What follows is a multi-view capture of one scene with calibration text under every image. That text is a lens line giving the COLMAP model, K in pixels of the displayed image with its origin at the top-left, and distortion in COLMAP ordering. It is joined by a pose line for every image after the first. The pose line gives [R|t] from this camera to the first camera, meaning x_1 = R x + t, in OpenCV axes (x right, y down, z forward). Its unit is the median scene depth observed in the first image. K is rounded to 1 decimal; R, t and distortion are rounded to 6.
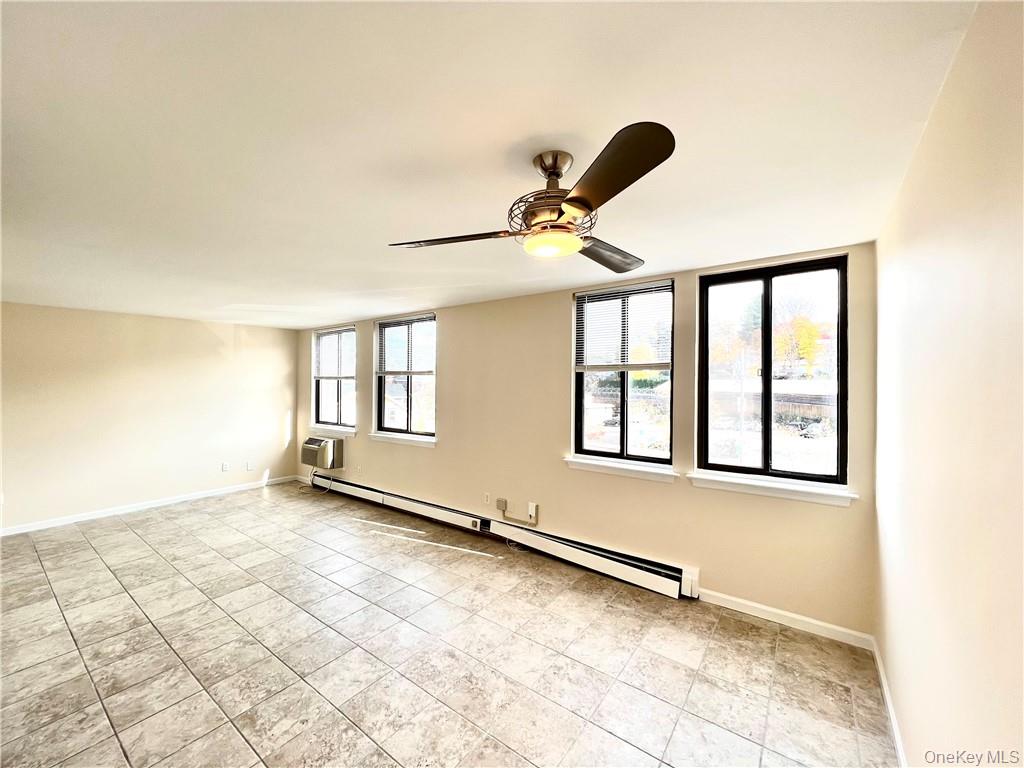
lens RADIAL K [[409.0, 0, 509.5], [0, 409.0, 377.7], [0, 0, 1]] dist [-0.004529, 0.001349]
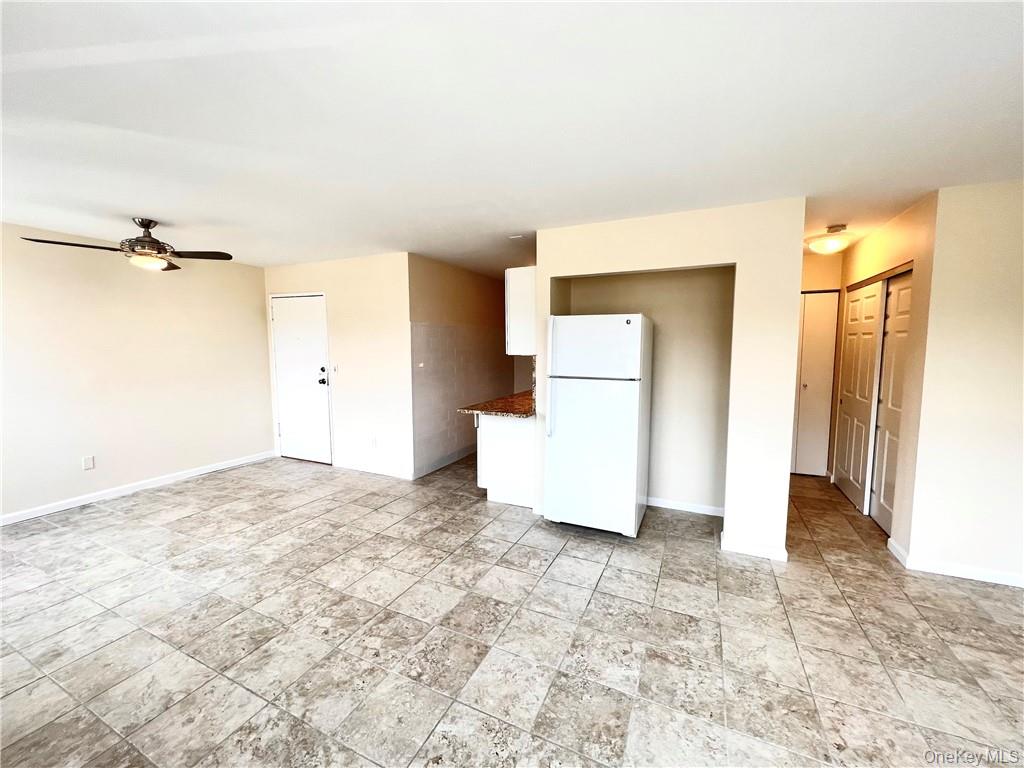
lens RADIAL K [[409.0, 0, 511.0], [0, 409.0, 380.8], [0, 0, 1]] dist [-0.004529, 0.001349]
pose [[-0.979174, 0.016822, -0.202325, -0.537923], [0.000087, 0.996596, 0.082441, 0.047549], [0.203023, 0.080706, -0.975842, 1.456014]]
